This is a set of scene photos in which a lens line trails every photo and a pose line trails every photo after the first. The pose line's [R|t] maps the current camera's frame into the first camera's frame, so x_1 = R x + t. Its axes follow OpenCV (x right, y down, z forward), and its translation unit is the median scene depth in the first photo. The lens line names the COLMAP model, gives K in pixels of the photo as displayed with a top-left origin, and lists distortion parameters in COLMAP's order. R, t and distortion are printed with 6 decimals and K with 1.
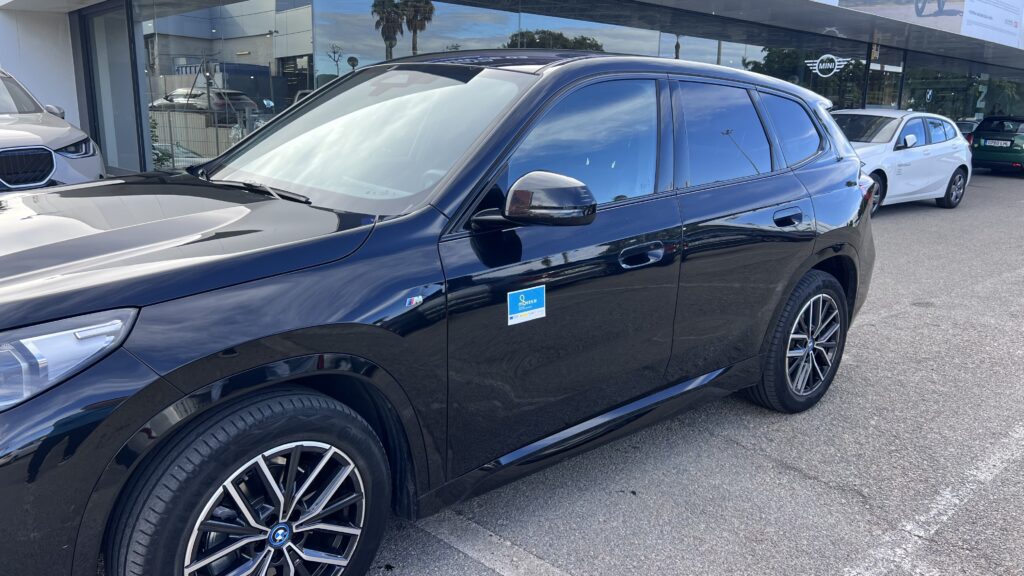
lens RADIAL K [[772.0, 0, 512.6], [0, 772.0, 291.2], [0, 0, 1]] dist [0.052525, -0.041664]
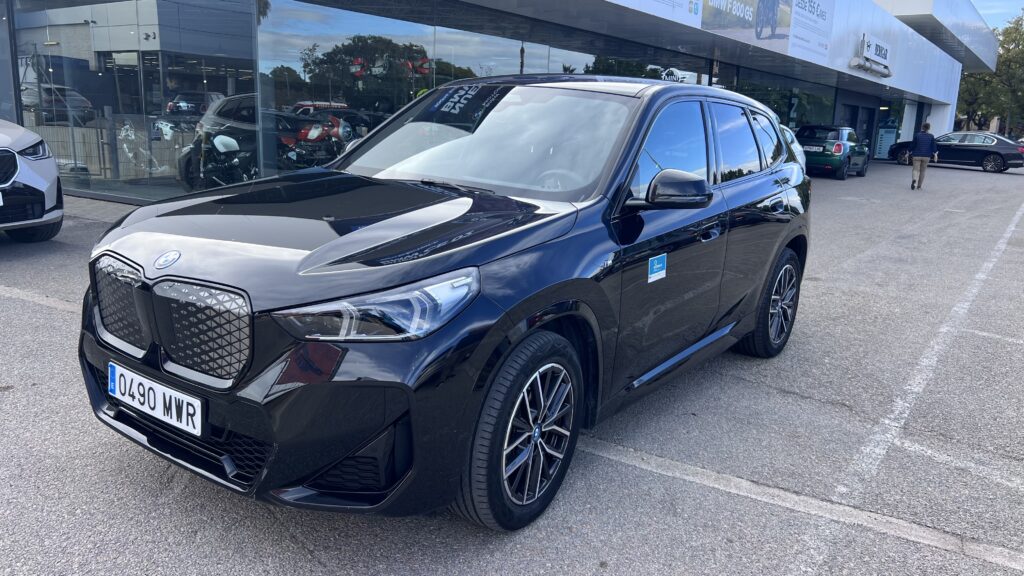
lens RADIAL K [[772.0, 0, 509.0], [0, 772.0, 288.2], [0, 0, 1]] dist [0.052525, -0.041664]
pose [[0.978503, -0.032110, 0.203719, -0.508132], [0.033381, 0.999439, -0.002804, 0.047430], [-0.203515, 0.009544, 0.979025, -0.283230]]
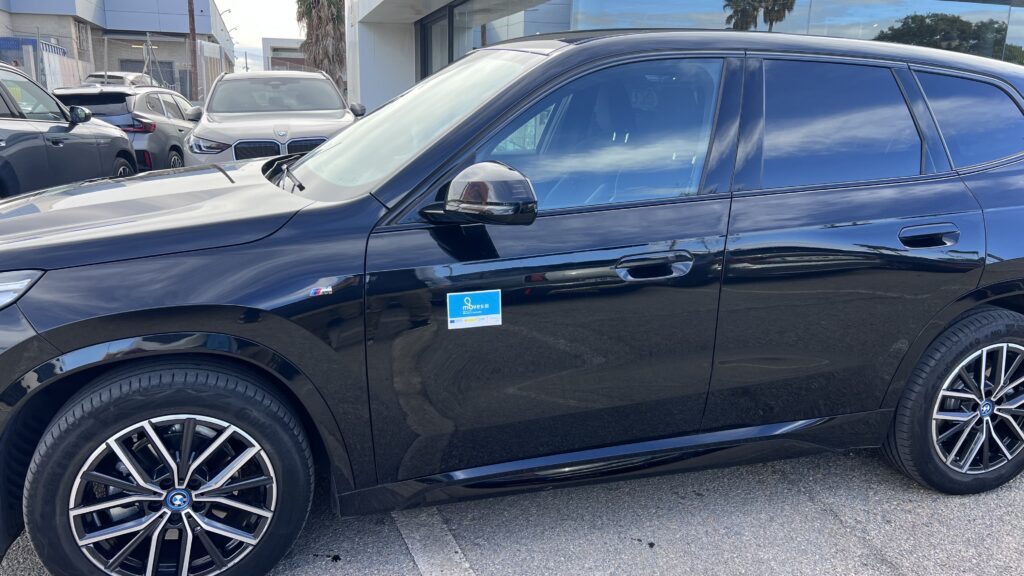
lens RADIAL K [[772.0, 0, 517.4], [0, 772.0, 283.1], [0, 0, 1]] dist [0.052525, -0.041664]
pose [[0.898377, 0.092587, -0.429355, 0.441196], [-0.094197, 0.995399, 0.017554, -0.032885], [0.429005, 0.024673, 0.902965, 0.194902]]
